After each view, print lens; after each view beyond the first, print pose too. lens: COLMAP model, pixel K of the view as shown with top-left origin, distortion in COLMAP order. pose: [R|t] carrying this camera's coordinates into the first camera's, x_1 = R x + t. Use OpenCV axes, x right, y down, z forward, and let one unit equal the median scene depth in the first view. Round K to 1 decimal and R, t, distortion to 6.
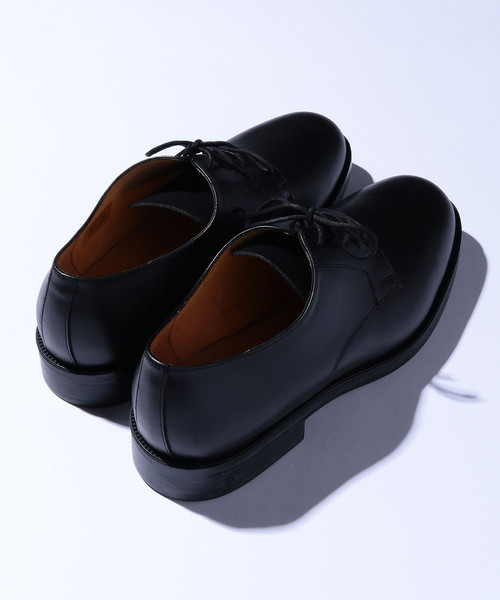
lens RADIAL K [[681.3, 0, 245.1], [0, 681.3, 283.7], [0, 0, 1]] dist [-0.011051, 0.000000]
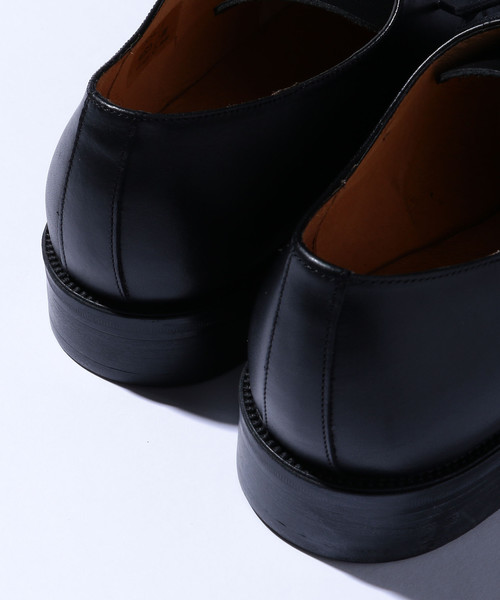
lens RADIAL K [[977.7, 0, 250.8], [0, 977.7, 309.0], [0, 0, 1]] dist [0.035565, 0.000000]
pose [[0.999983, 0.005128, -0.002671, -0.159737], [-0.005101, 0.999938, 0.009926, 0.124754], [0.002722, -0.009912, 0.999947, 0.276888]]
